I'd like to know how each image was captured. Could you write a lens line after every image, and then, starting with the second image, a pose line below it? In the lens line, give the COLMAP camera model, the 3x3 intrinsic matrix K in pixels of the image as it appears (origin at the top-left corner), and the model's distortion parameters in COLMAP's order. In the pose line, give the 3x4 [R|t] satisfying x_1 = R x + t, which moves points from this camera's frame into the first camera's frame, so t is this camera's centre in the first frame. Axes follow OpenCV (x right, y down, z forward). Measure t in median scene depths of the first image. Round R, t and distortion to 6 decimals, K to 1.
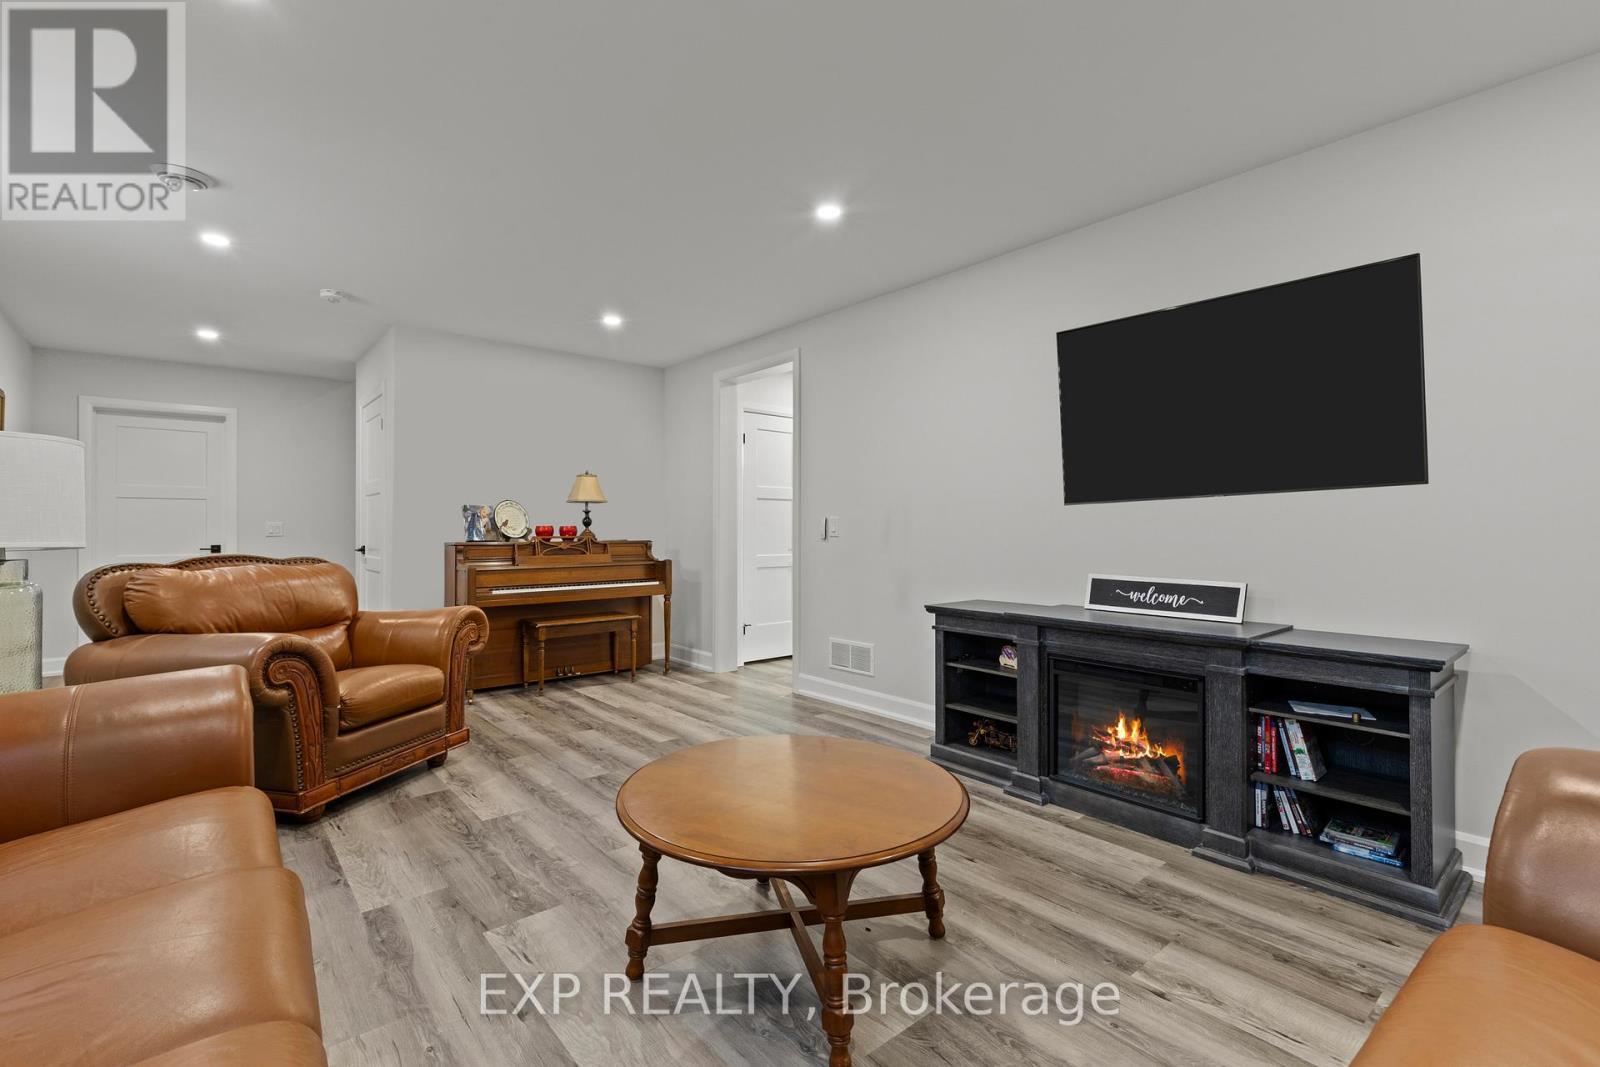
lens RADIAL K [[728.5, 0, 794.2], [0, 728.5, 524.3], [0, 0, 1]] dist [0.014794, -0.000478]
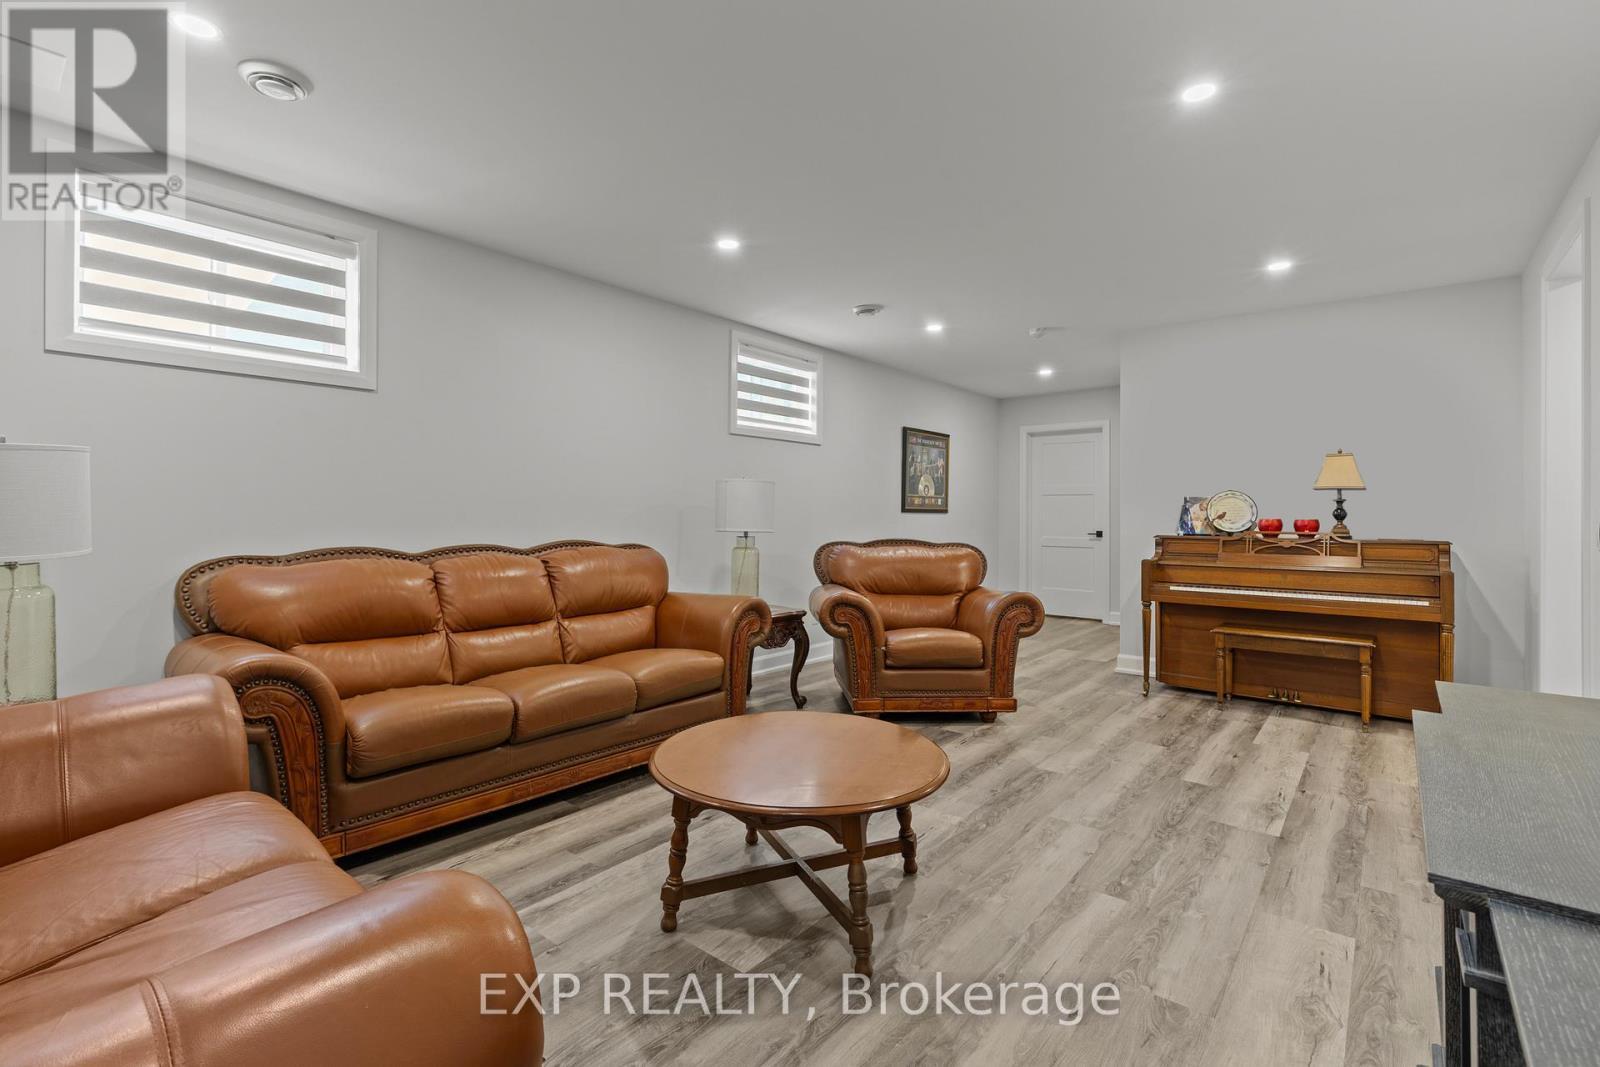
lens RADIAL K [[728.5, 0, 796.0], [0, 728.5, 533.5], [0, 0, 1]] dist [0.014794, -0.000478]
pose [[0.202662, 0.031355, -0.978747, 0.413185], [0.008734, 0.999390, 0.033824, -0.016102], [0.979210, -0.015403, 0.202264, 0.292231]]
